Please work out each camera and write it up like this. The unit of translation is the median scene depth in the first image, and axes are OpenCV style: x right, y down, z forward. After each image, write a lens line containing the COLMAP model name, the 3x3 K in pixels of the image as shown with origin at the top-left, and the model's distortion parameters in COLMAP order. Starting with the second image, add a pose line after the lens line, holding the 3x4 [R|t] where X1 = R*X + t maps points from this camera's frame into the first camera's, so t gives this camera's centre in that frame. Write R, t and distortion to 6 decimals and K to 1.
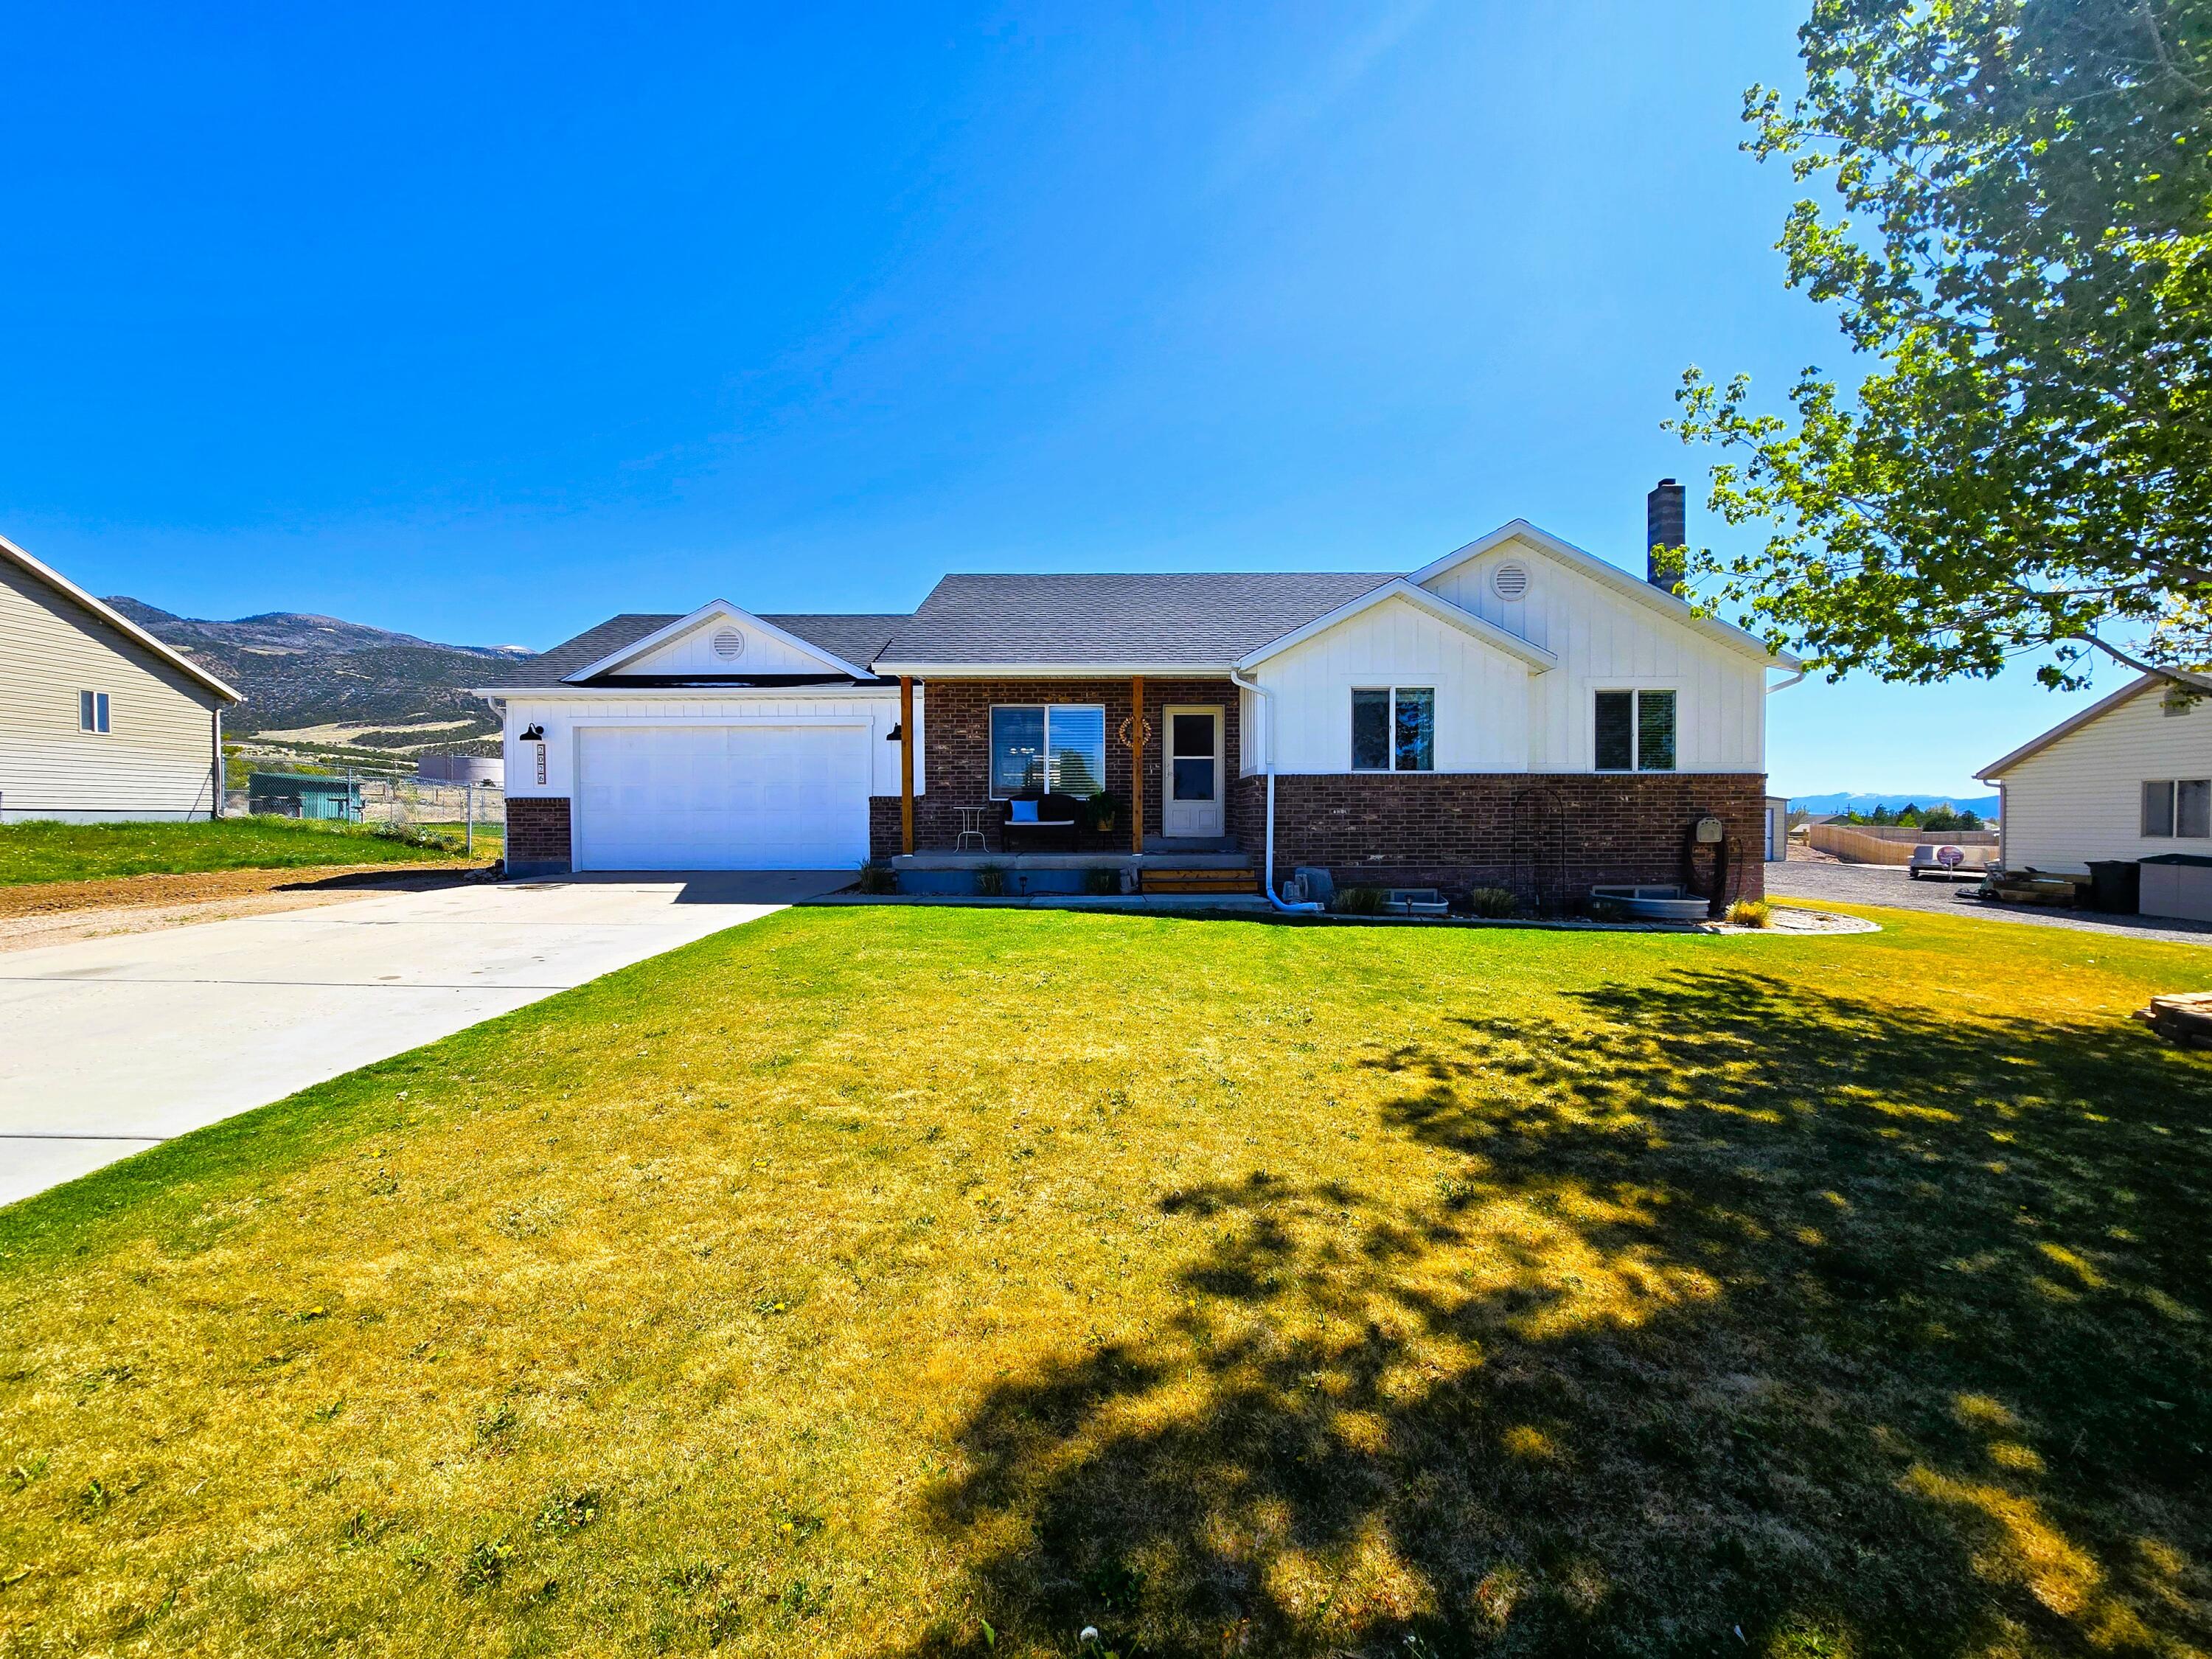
lens RADIAL K [[909.4, 0, 1117.0], [0, 909.4, 839.3], [0, 0, 1]] dist [-0.001786, 0.000136]
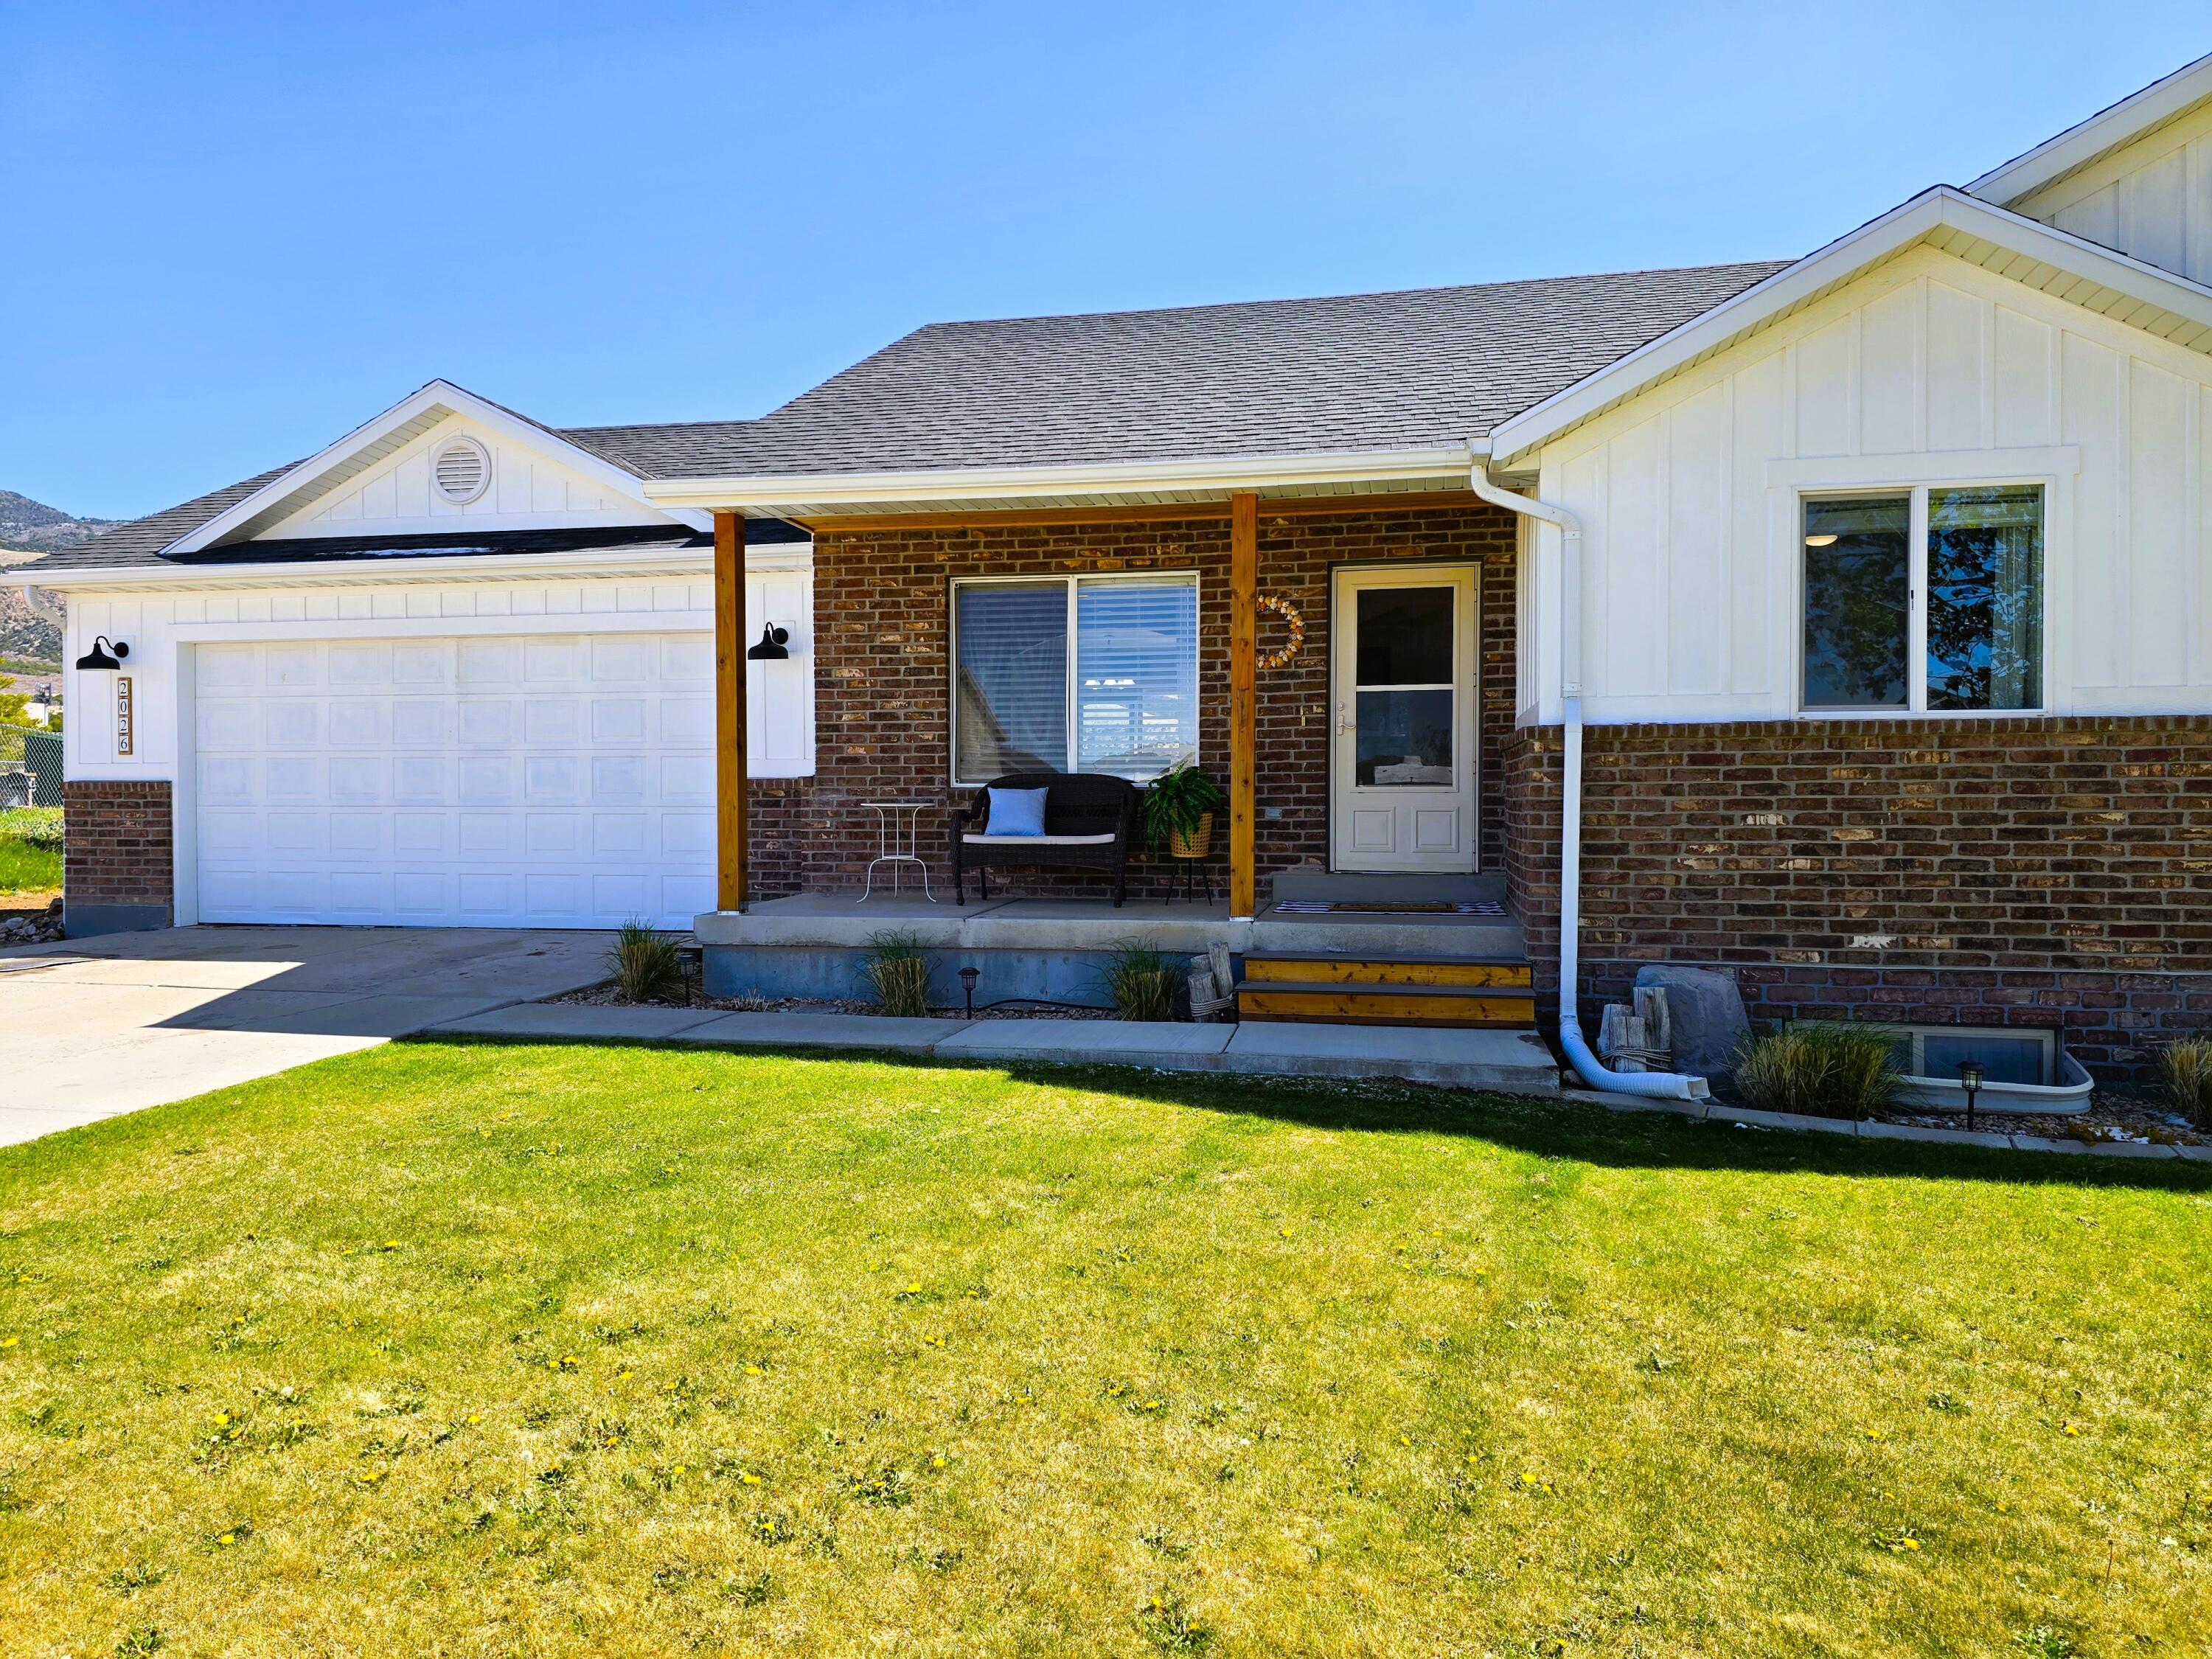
lens RADIAL K [[1489.6, 0, 1100.5], [0, 1489.6, 811.4], [0, 0, 1]] dist [0.093688, -0.108286]
pose [[0.979492, 0.003299, -0.201456, 0.089640], [-0.007074, 0.999813, -0.018024, -0.018268], [0.201359, 0.019079, 0.979332, 0.290854]]
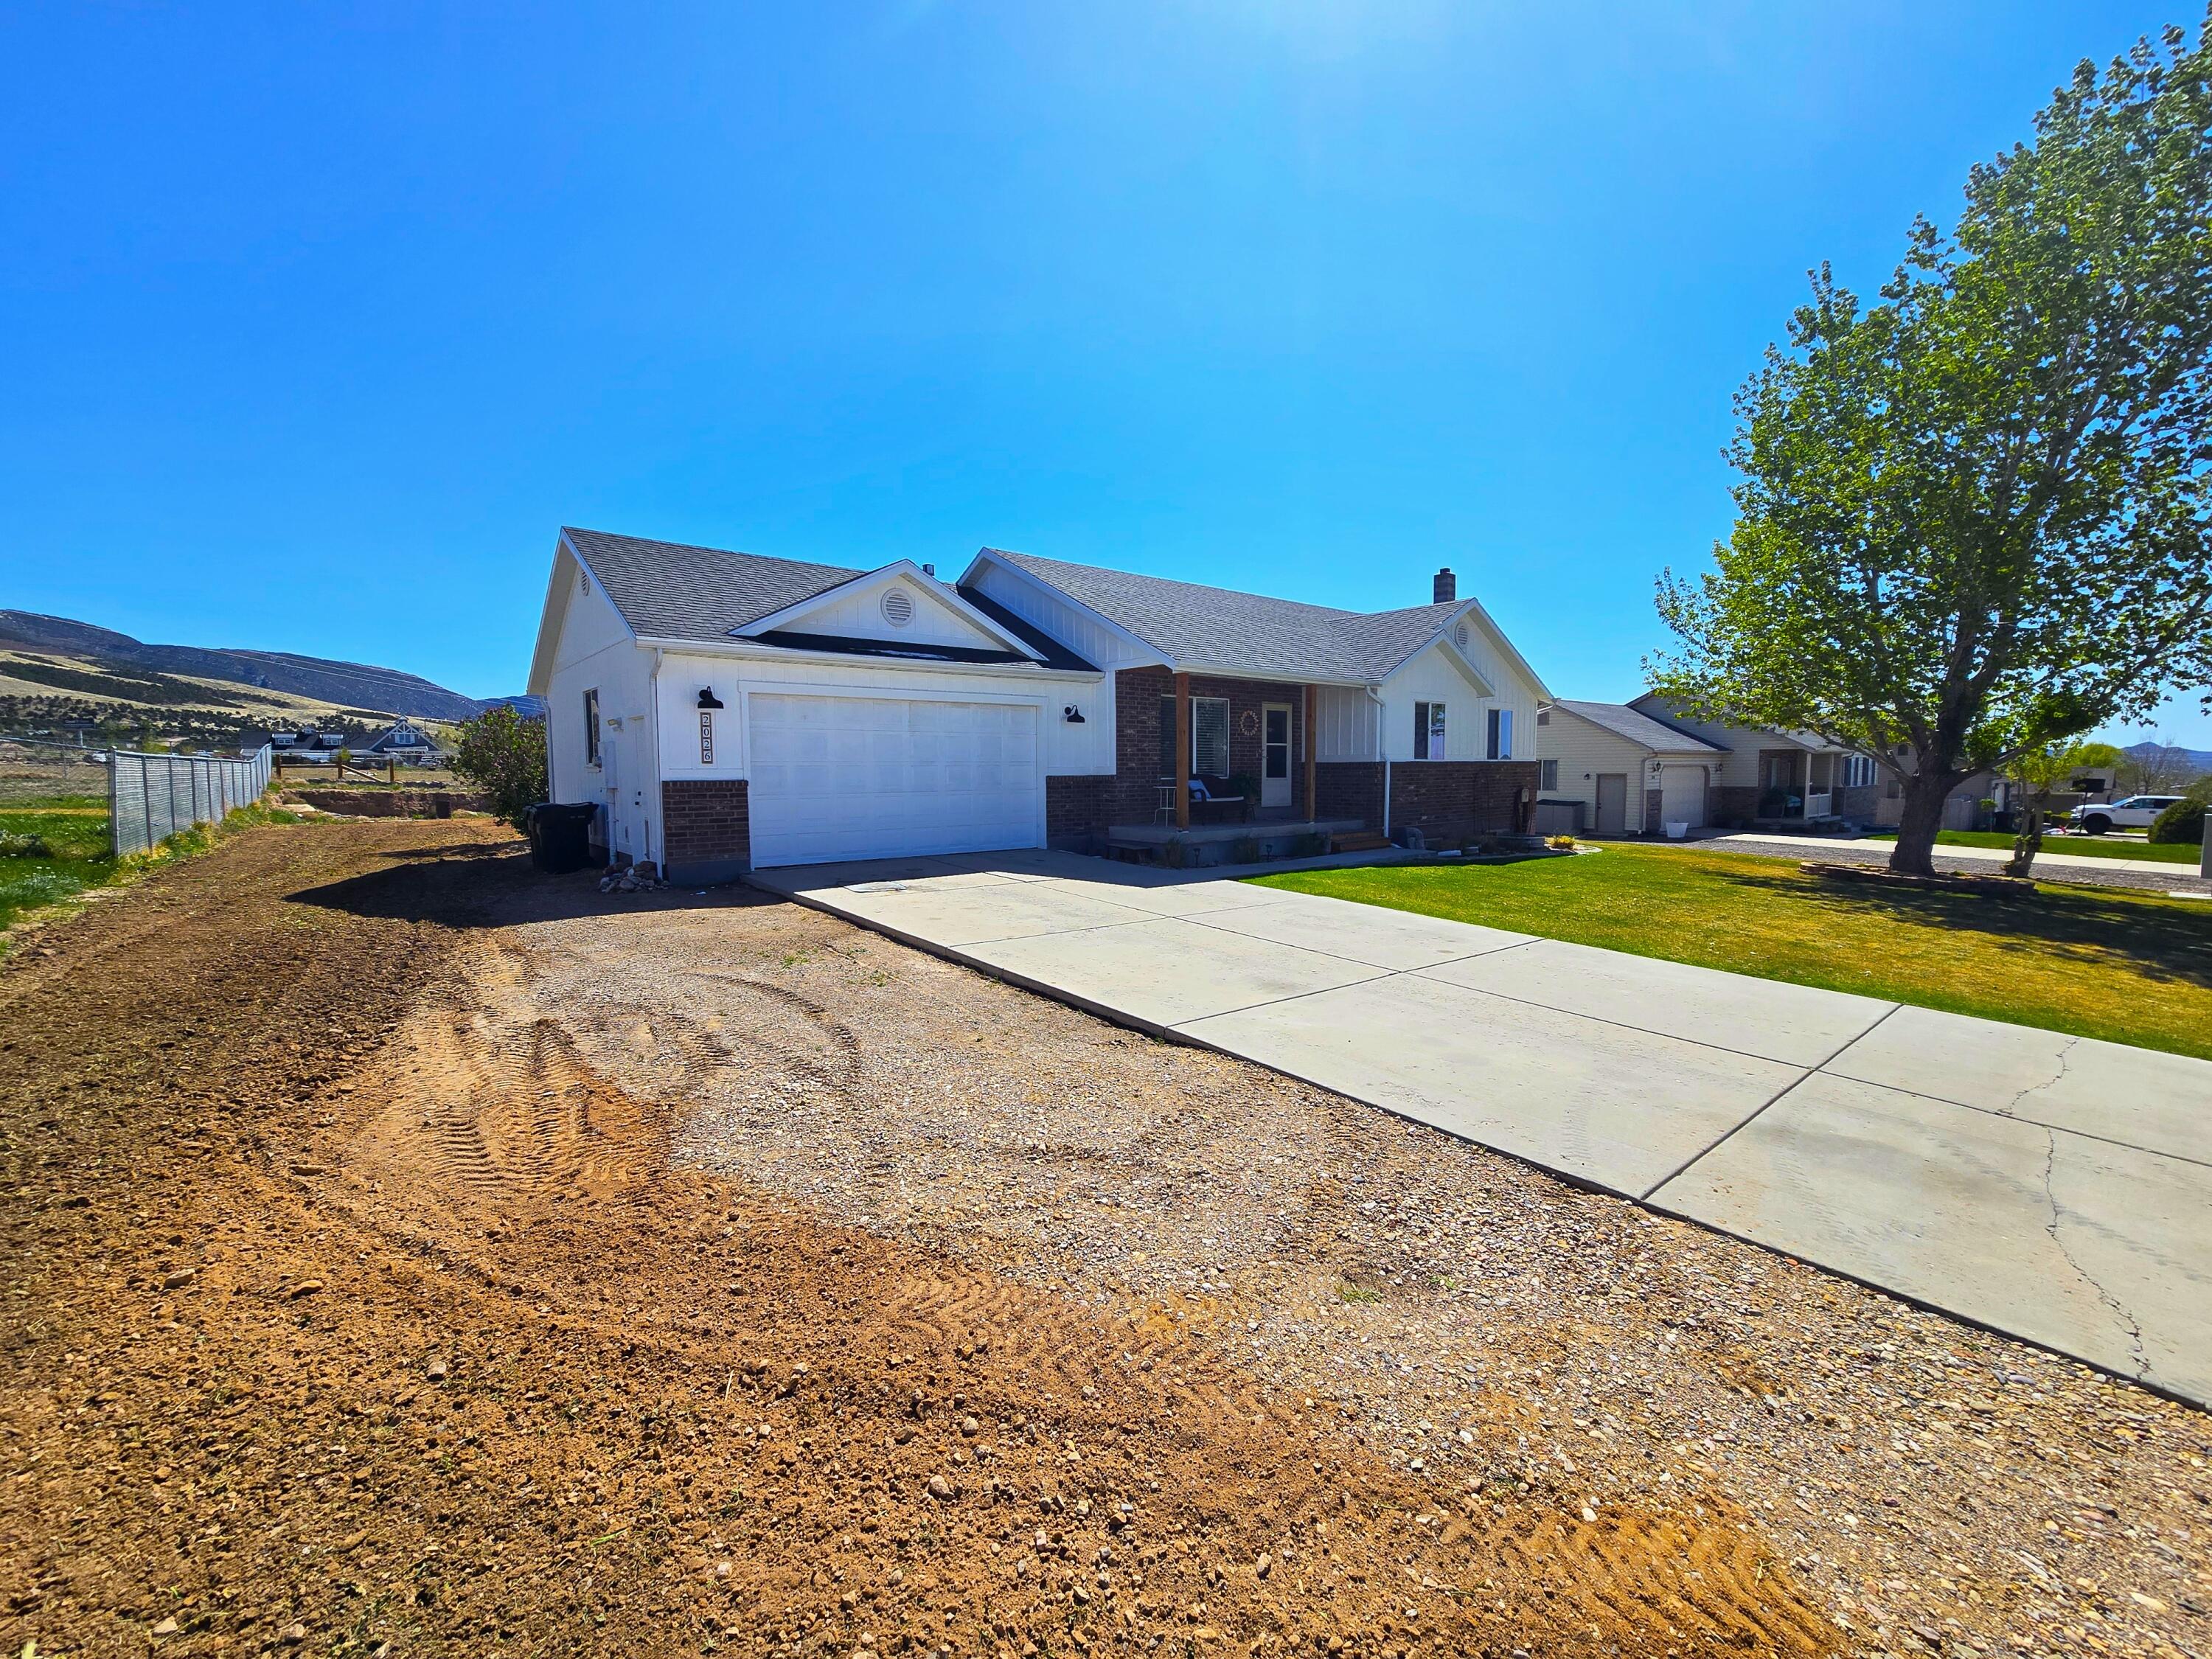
lens RADIAL K [[905.0, 0, 1103.6], [0, 905.0, 834.4], [0, 0, 1]] dist [-0.000994, -0.000015]
pose [[0.770061, -0.047286, 0.636215, -0.944993], [0.024899, 0.998717, 0.044091, -0.027411], [-0.637484, -0.018112, 0.770251, 0.187831]]
